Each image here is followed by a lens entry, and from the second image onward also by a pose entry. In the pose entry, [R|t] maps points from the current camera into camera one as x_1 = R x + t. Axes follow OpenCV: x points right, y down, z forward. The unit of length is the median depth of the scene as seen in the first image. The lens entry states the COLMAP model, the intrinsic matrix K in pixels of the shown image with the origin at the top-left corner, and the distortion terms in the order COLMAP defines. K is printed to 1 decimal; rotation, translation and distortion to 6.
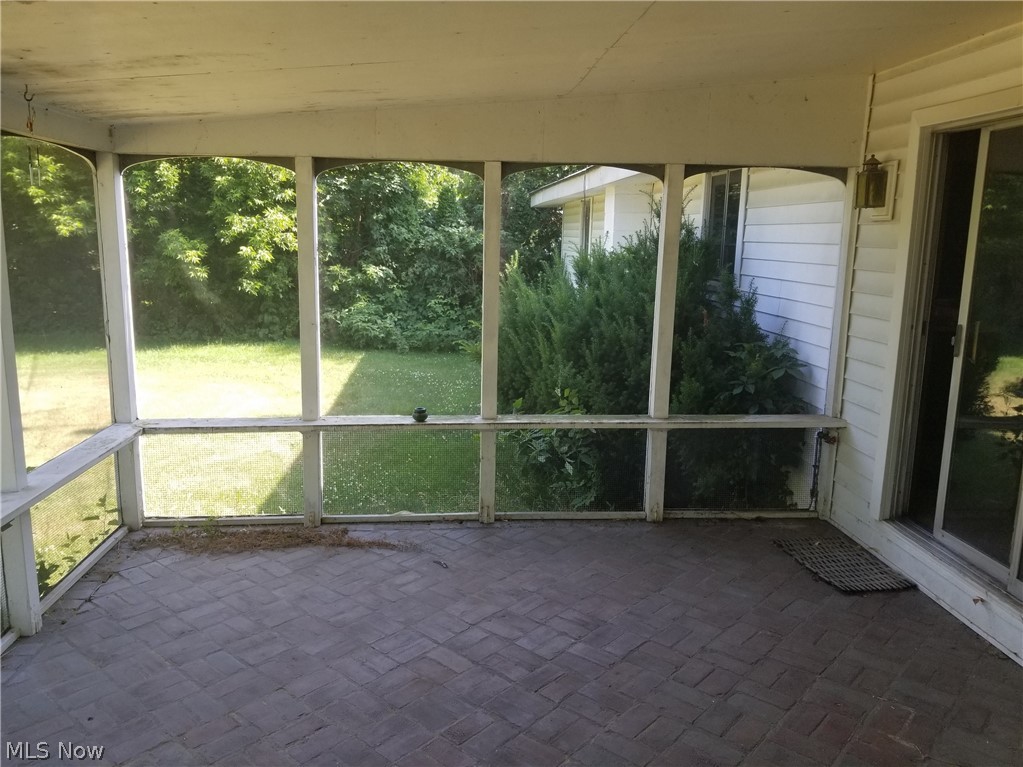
lens RADIAL K [[795.9, 0, 509.2], [0, 795.9, 382.4], [0, 0, 1]] dist [0.009310, -0.006546]
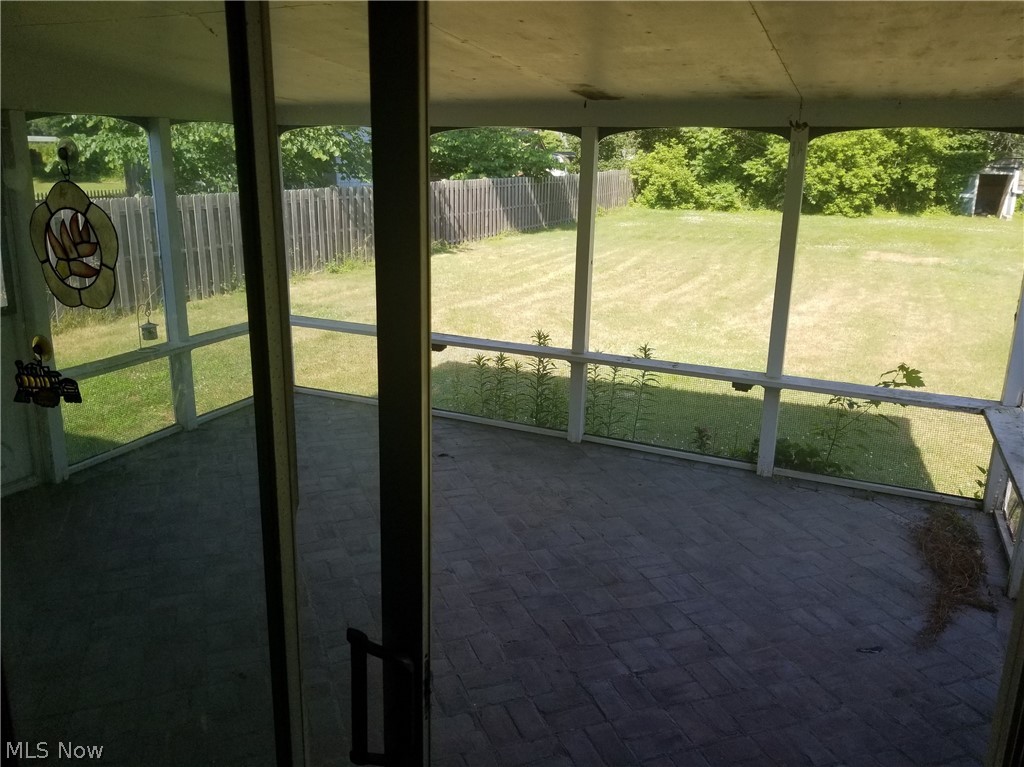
lens RADIAL K [[796.7, 0, 508.9], [0, 796.7, 384.1], [0, 0, 1]] dist [0.009310, -0.006546]
pose [[-0.484076, 0.224195, -0.845818, 0.826571], [-0.176458, 0.921750, 0.345311, -0.265183], [0.857049, 0.316407, -0.406636, 1.103305]]
